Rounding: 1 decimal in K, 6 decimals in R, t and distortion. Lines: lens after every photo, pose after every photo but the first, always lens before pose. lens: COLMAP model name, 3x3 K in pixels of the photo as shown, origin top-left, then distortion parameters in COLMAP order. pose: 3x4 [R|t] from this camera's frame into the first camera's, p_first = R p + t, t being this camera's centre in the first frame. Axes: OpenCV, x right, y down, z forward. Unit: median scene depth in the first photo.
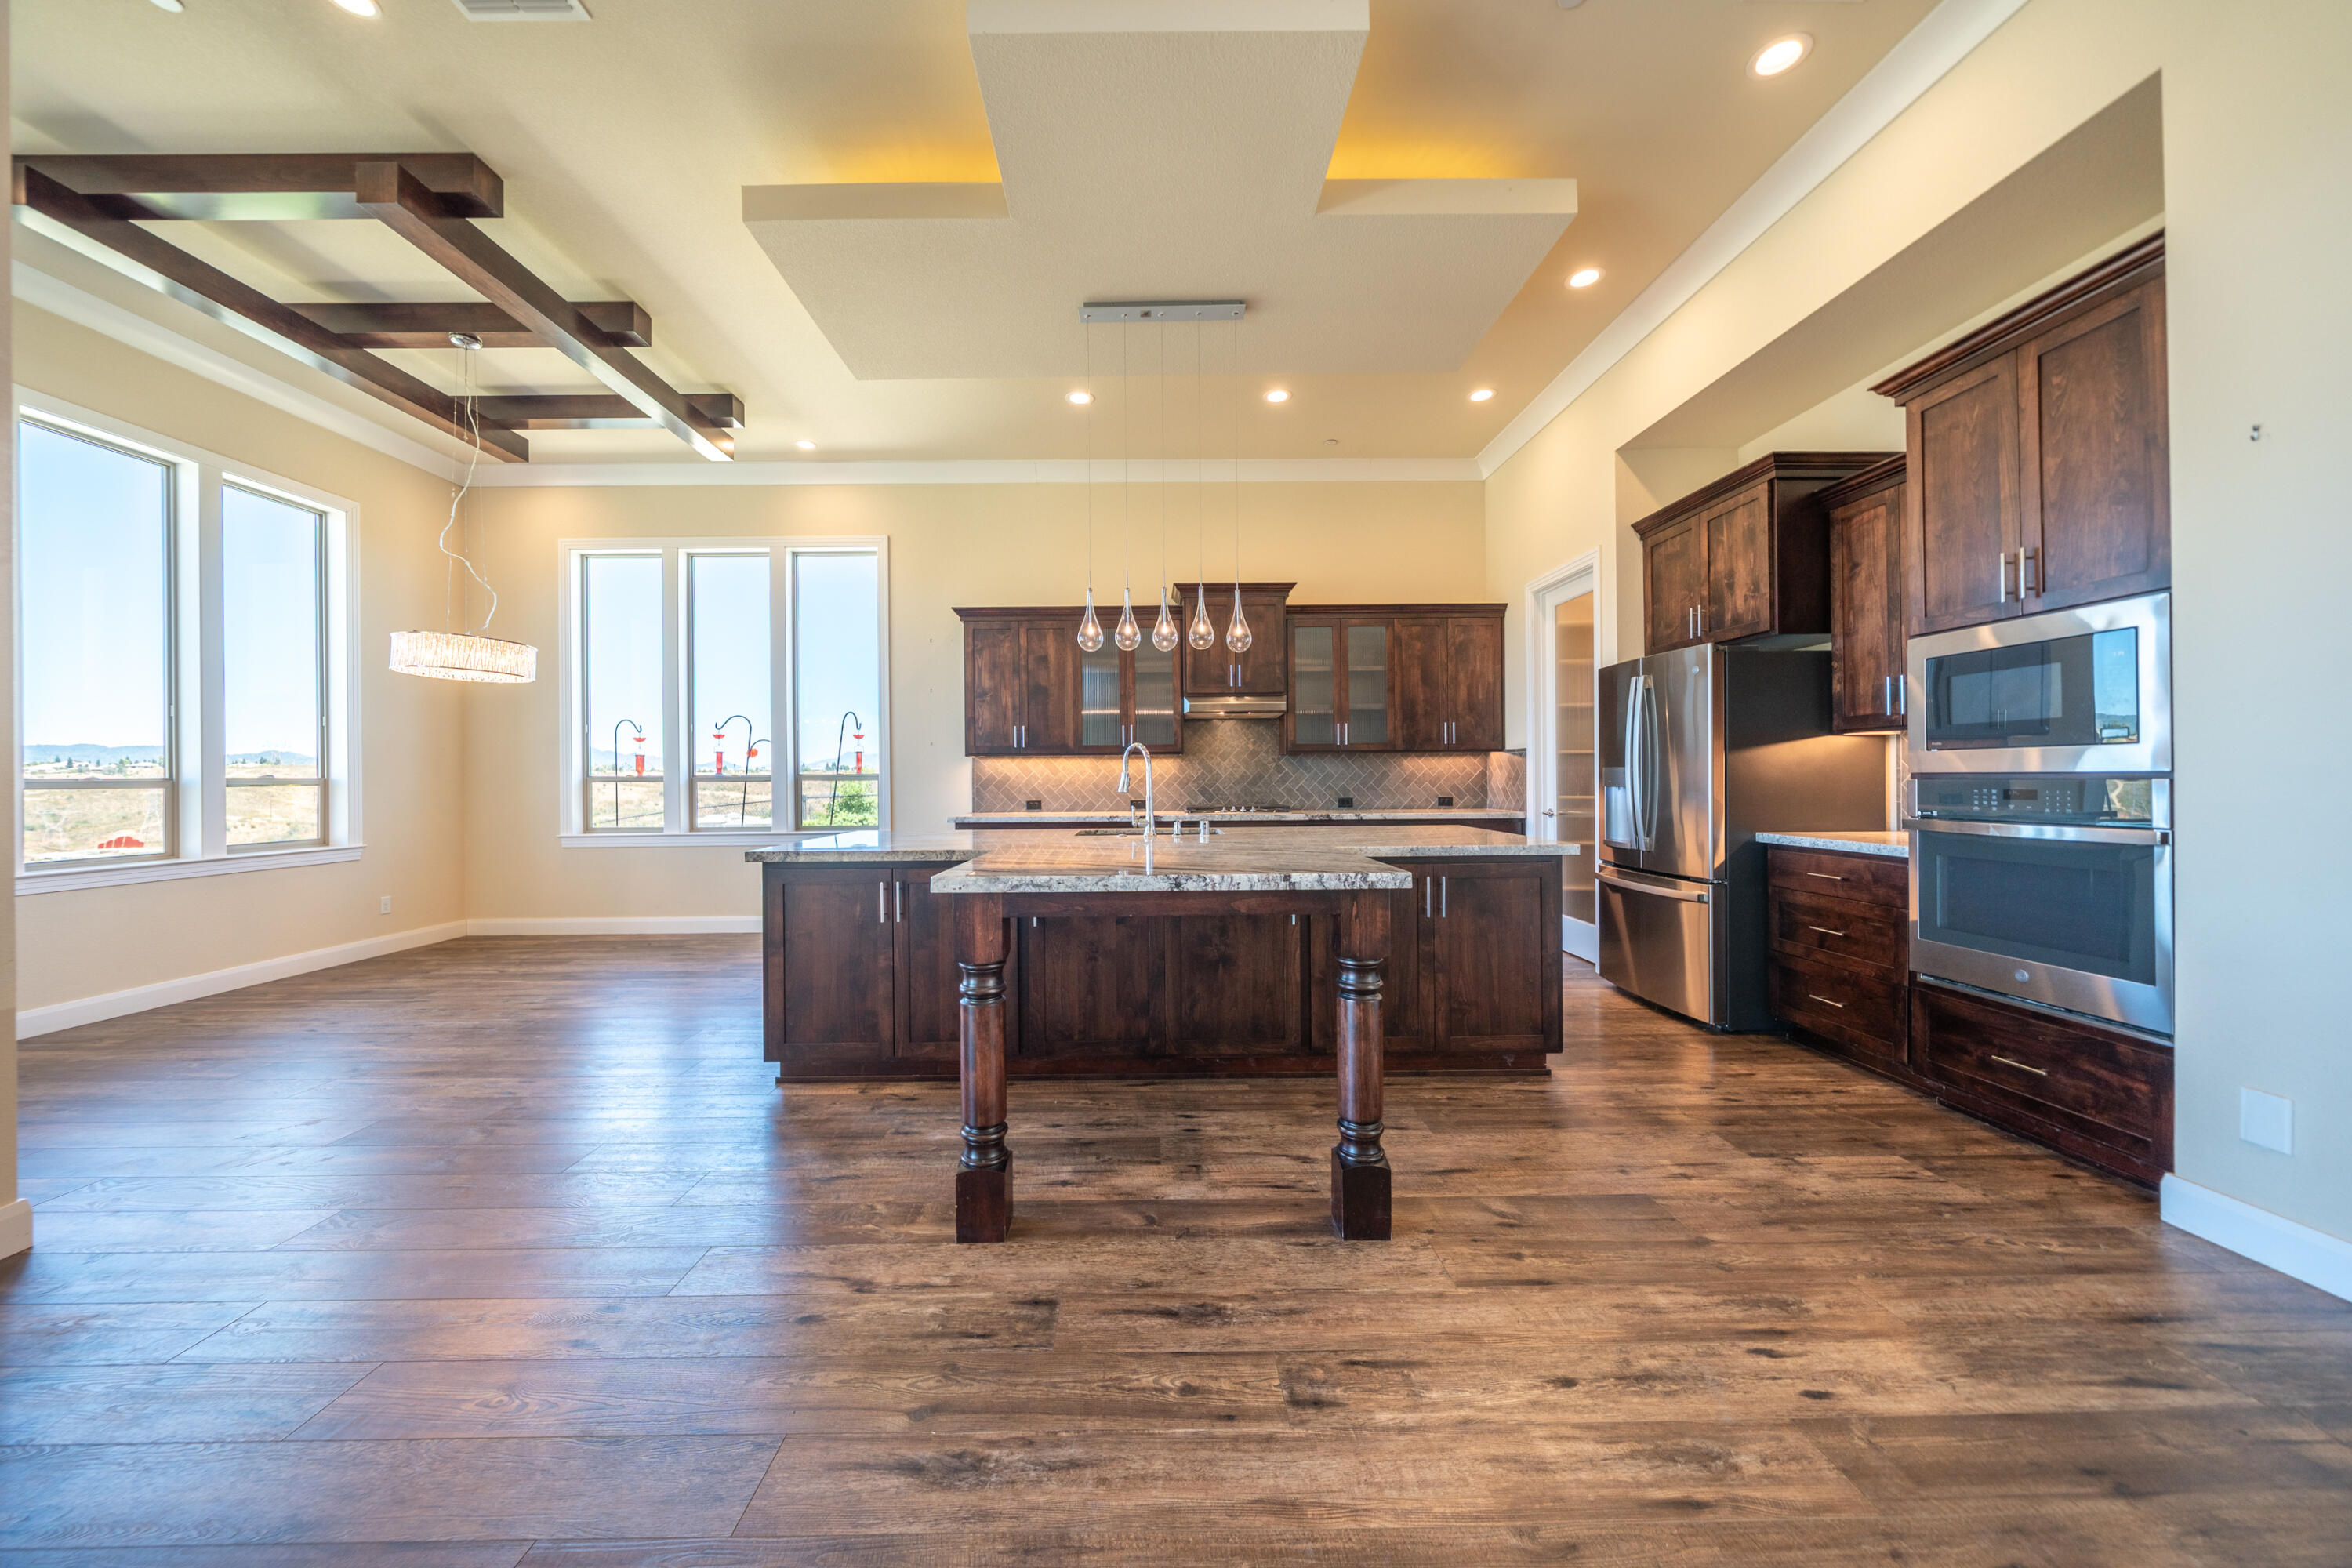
lens RADIAL K [[804.2, 0, 1154.2], [0, 804.2, 776.7], [0, 0, 1]] dist [-0.004653, -0.000221]
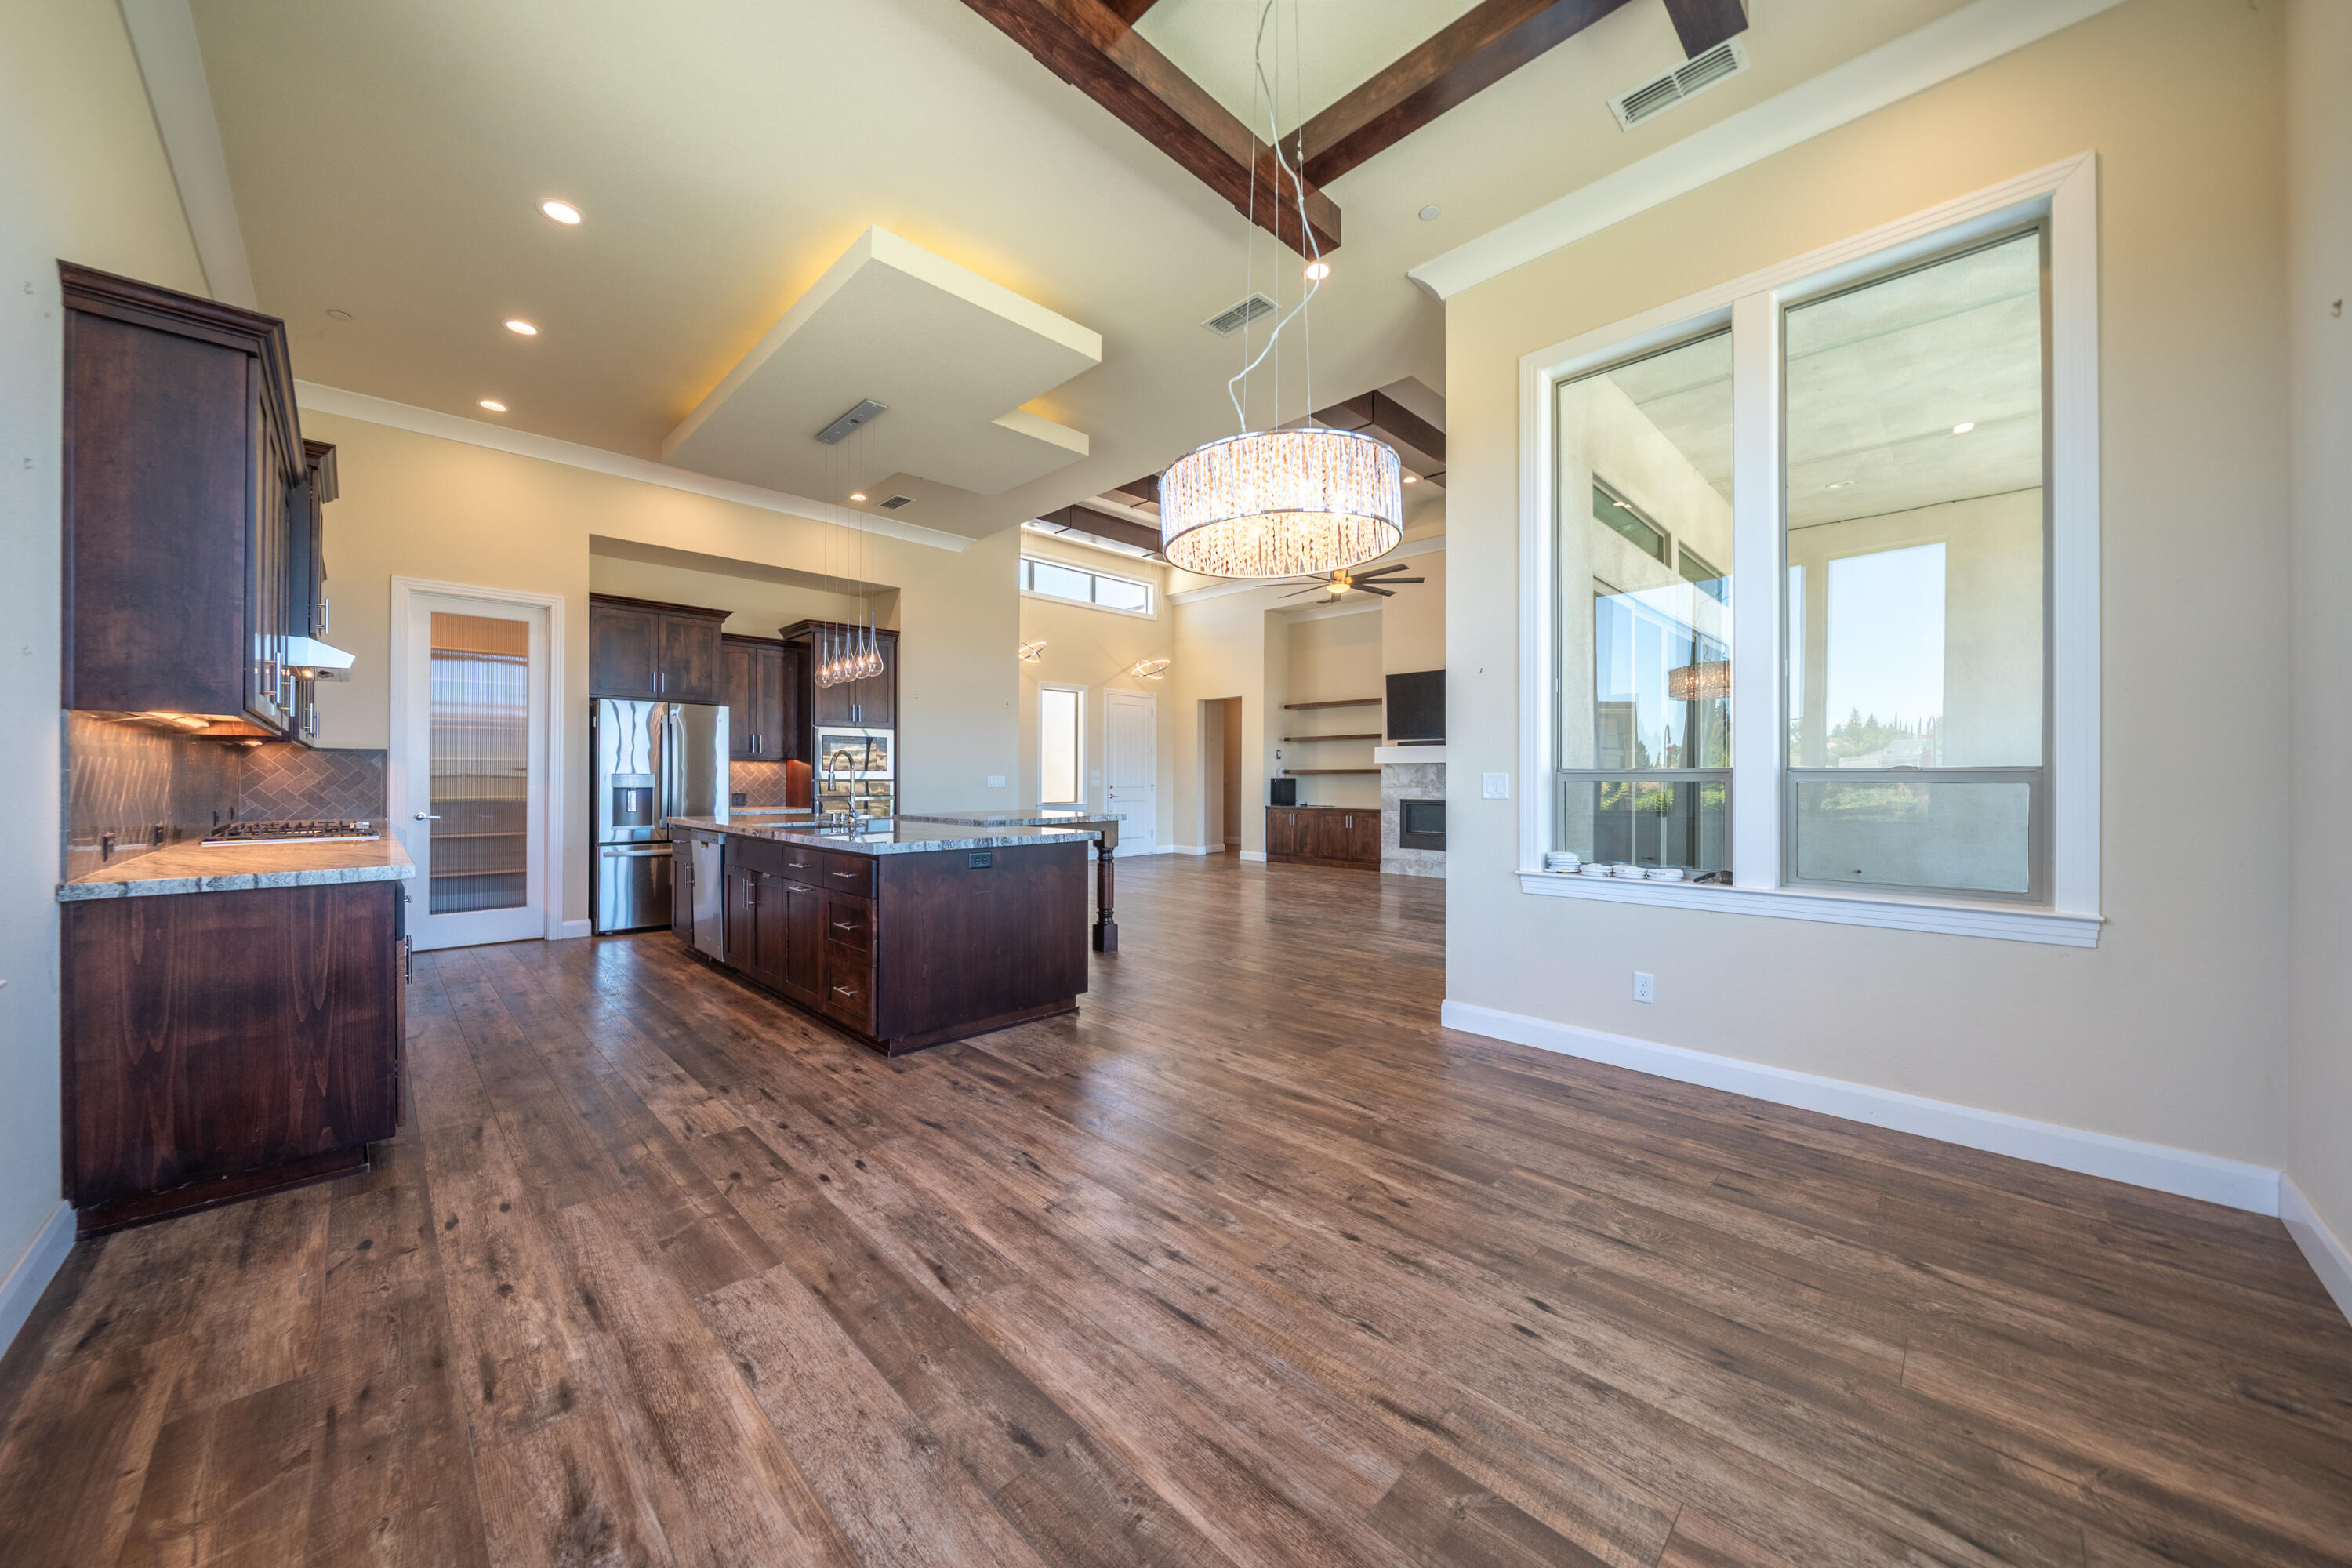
lens RADIAL K [[816.6, 0, 1166.6], [0, 816.6, 780.2], [0, 0, 1]] dist [-0.003583, -0.000008]
pose [[-0.695960, 0.006544, 0.718051, -0.940313], [0.003723, 0.999978, -0.005505, 0.009628], [-0.718071, -0.001158, -0.695969, 1.123241]]
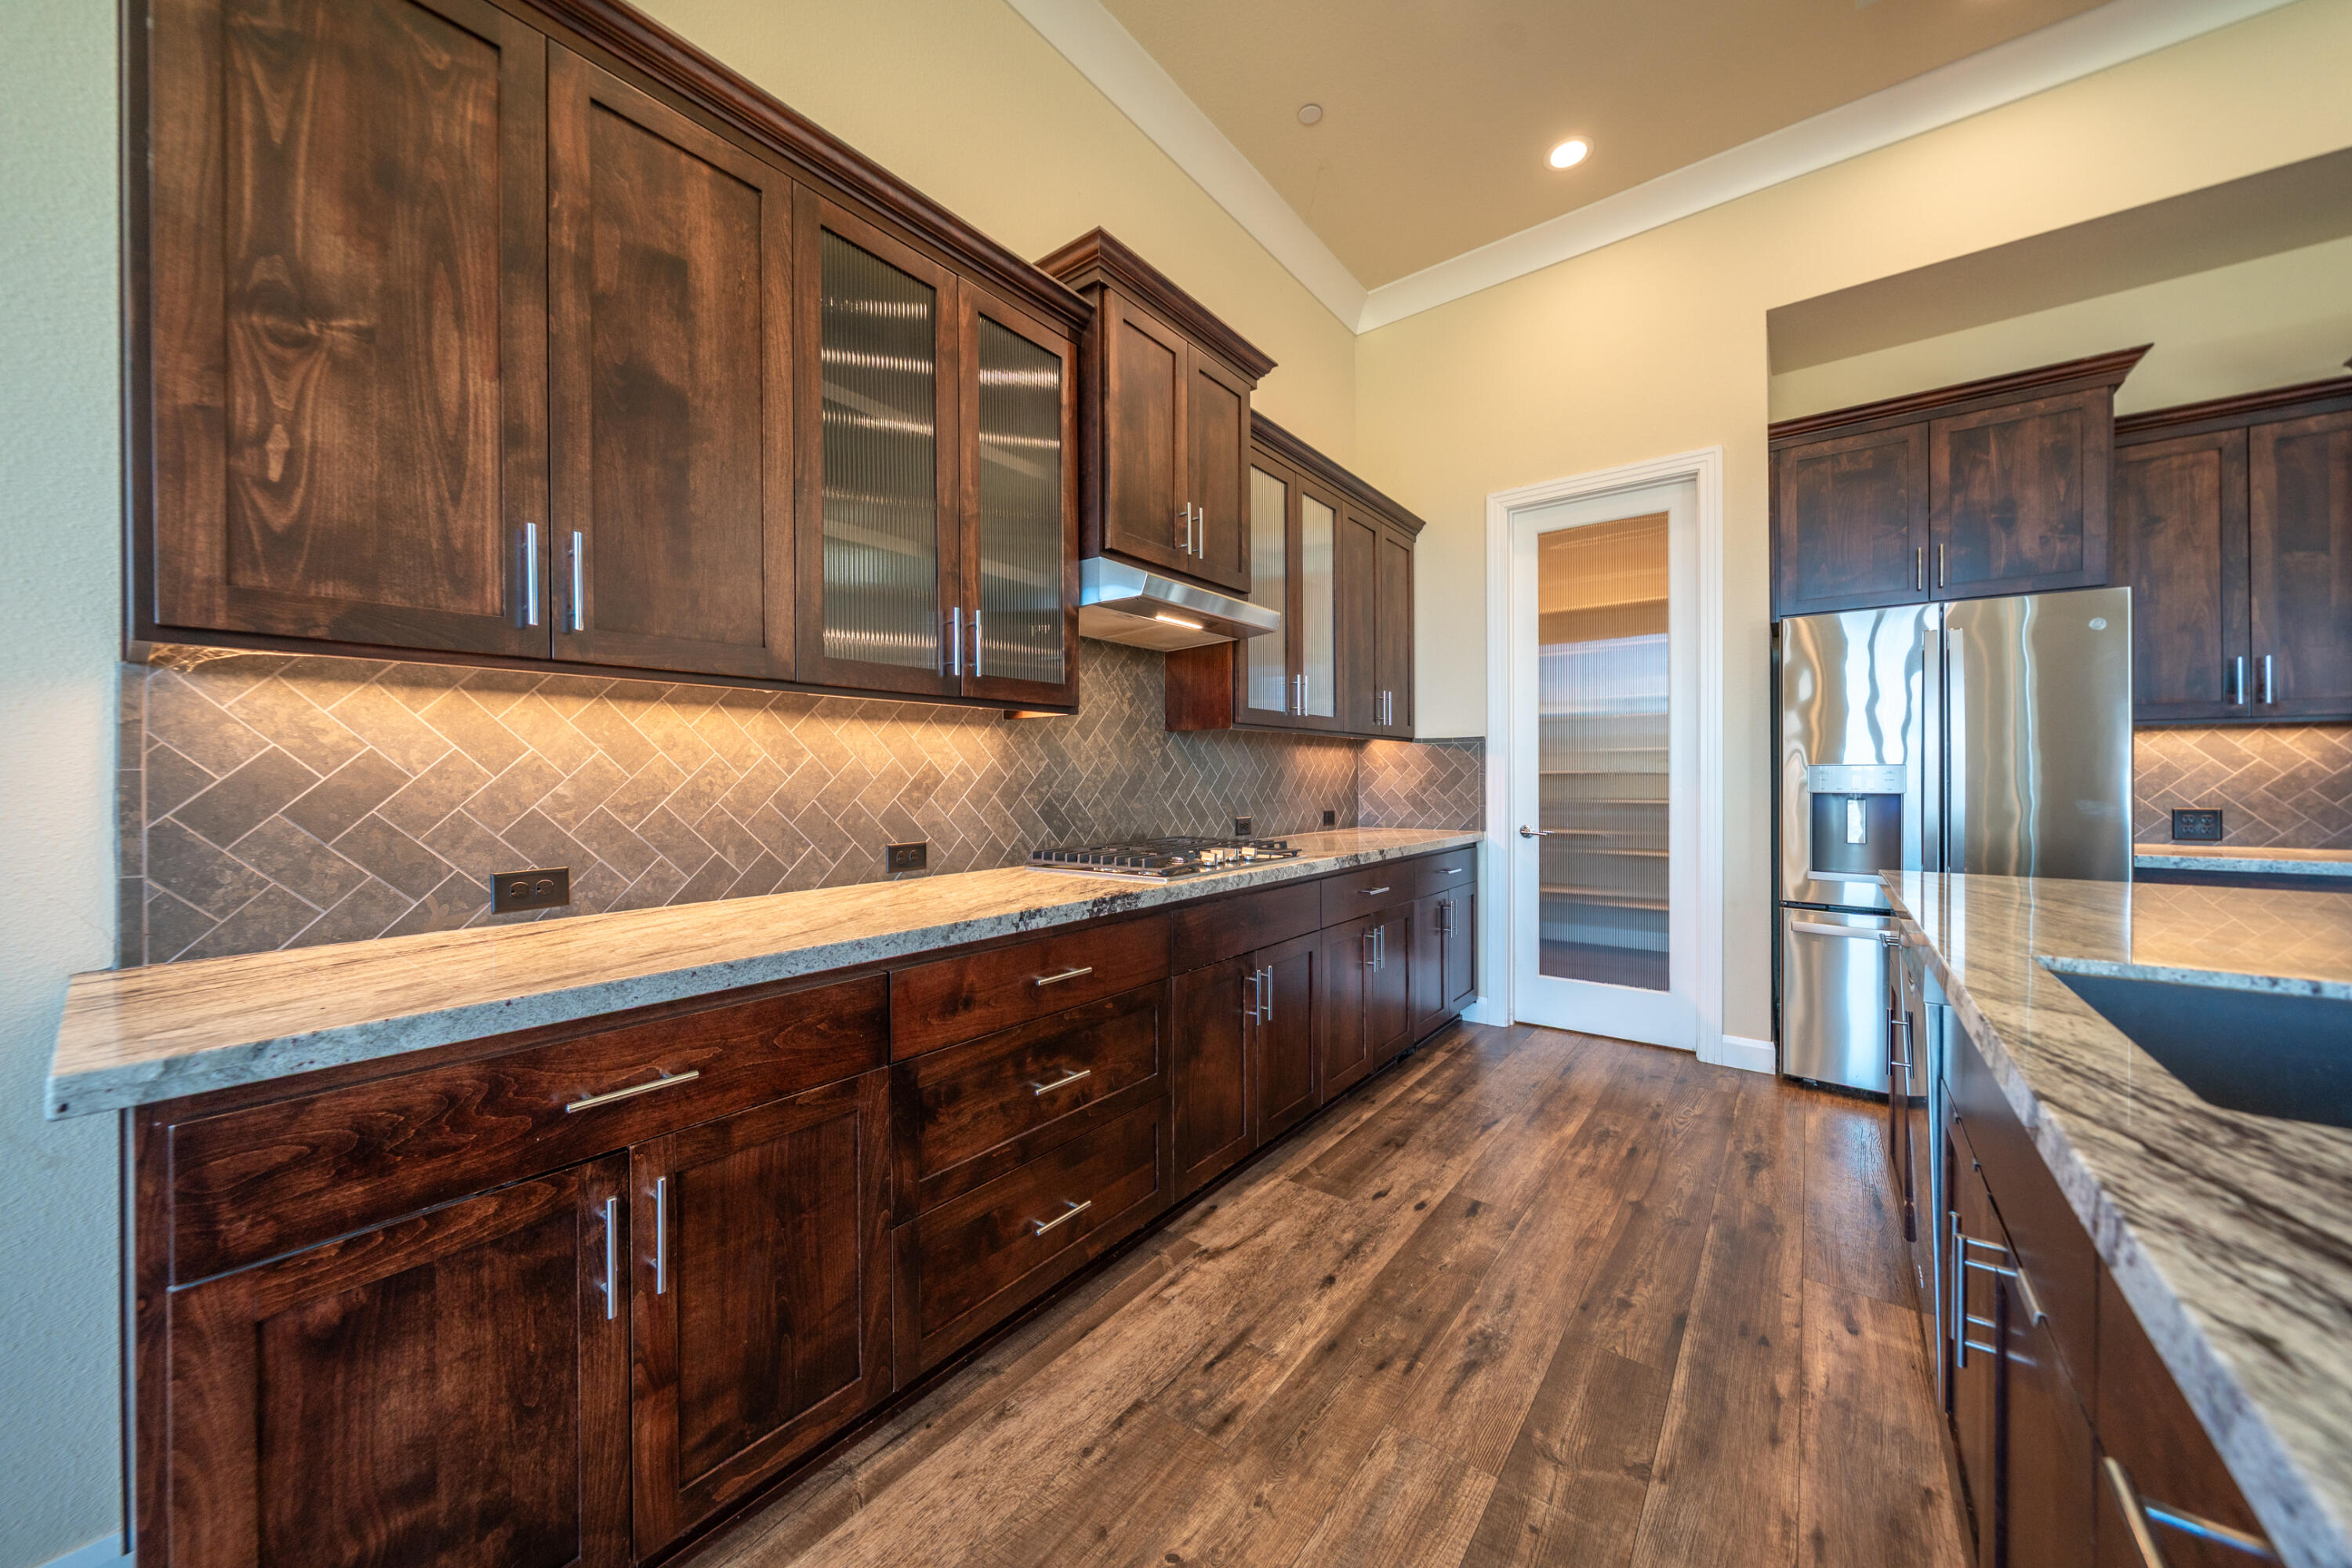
lens RADIAL K [[825.7, 0, 1165.8], [0, 825.7, 778.9], [0, 0, 1]] dist [-0.004460, 0.000038]
pose [[0.622970, 0.004150, 0.782235, -0.276151], [-0.001168, 0.999990, -0.004375, 0.003602], [-0.782245, 0.001812, 0.622968, 0.866462]]
